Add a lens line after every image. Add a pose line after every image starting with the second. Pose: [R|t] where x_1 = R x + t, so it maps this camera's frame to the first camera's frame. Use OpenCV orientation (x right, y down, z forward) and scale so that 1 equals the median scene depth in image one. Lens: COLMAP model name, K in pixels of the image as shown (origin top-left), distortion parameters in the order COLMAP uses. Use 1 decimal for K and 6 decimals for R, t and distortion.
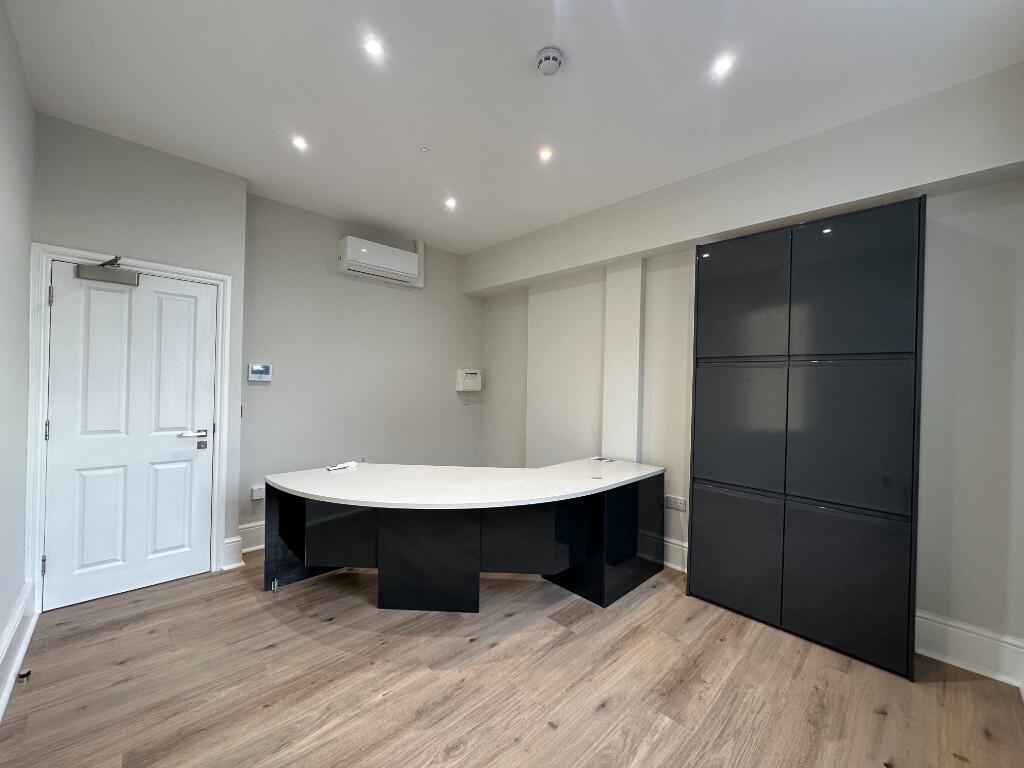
lens RADIAL K [[405.2, 0, 512.0], [0, 405.2, 384.0], [0, 0, 1]] dist [-0.010116, 0.000048]
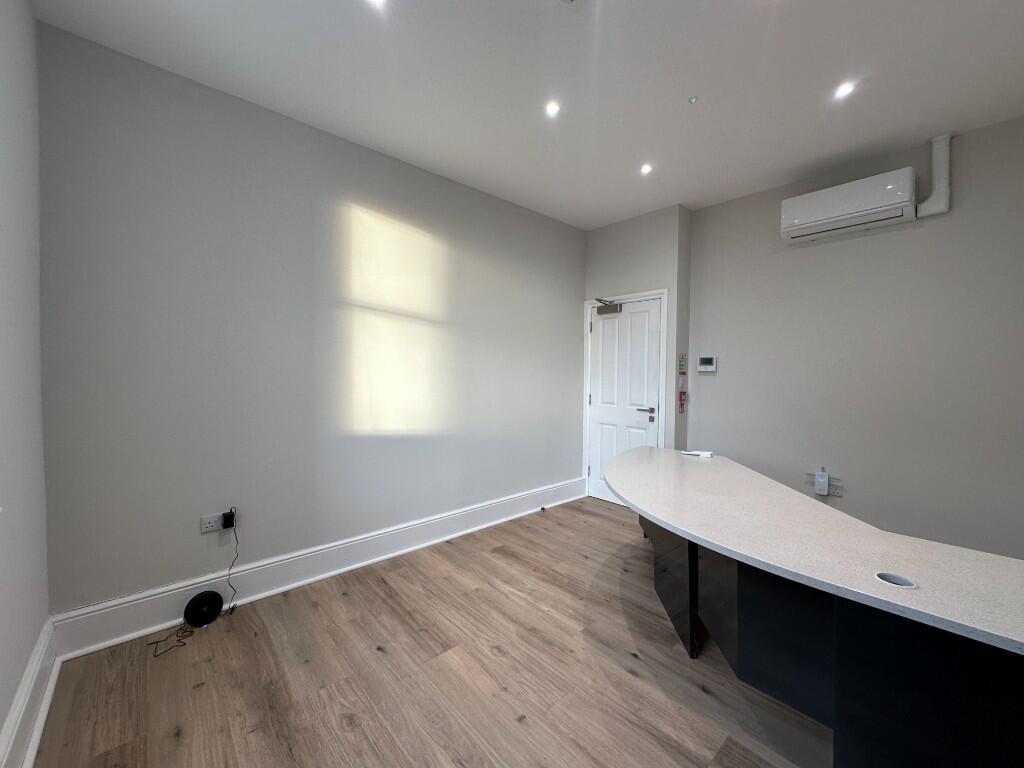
lens RADIAL K [[405.2, 0, 512.0], [0, 405.2, 384.0], [0, 0, 1]] dist [-0.010116, 0.000048]
pose [[-0.042850, 0.008960, -0.999041, 0.790189], [-0.005345, 0.999943, 0.009198, 0.030533], [0.999067, 0.005734, -0.042800, 0.760006]]
